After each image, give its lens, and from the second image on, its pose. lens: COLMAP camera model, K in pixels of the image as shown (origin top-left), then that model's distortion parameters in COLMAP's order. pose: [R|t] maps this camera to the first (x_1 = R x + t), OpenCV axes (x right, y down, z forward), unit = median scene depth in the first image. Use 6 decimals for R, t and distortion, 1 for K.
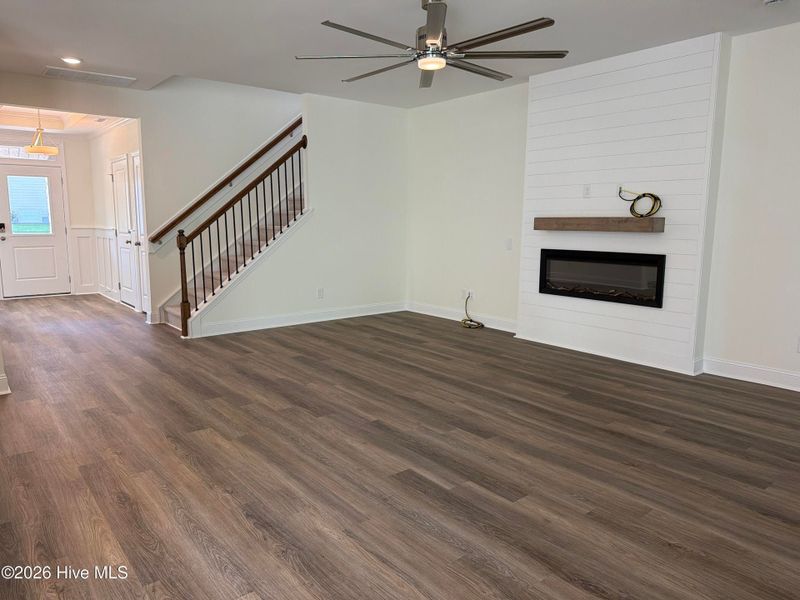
lens RADIAL K [[555.2, 0, 400.0], [0, 555.2, 300.0], [0, 0, 1]] dist [0.152445, -0.229837]
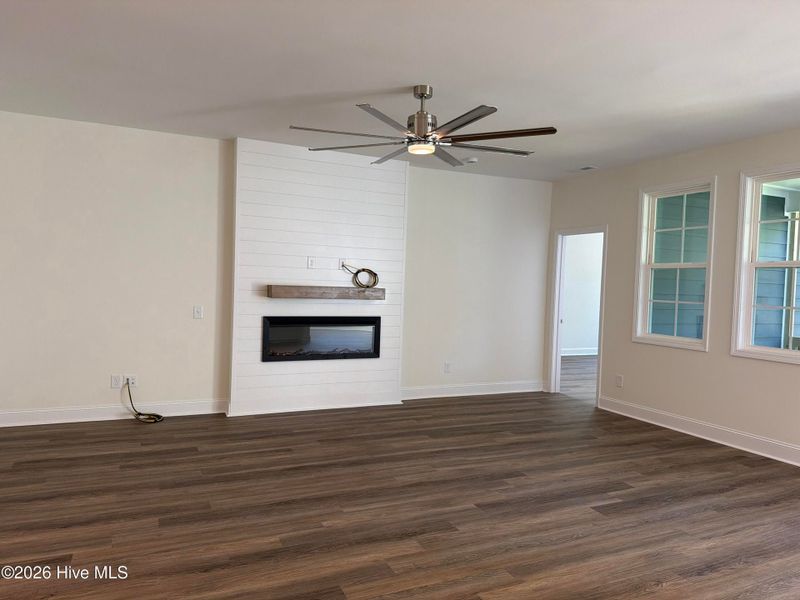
lens RADIAL K [[559.6, 0, 400.0], [0, 559.6, 300.0], [0, 0, 1]] dist [0.011086, -0.003699]
pose [[0.253465, -0.038636, 0.966573, -0.937218], [0.107241, 0.994165, 0.011618, -0.156624], [-0.961382, 0.100711, 0.256129, 0.772083]]
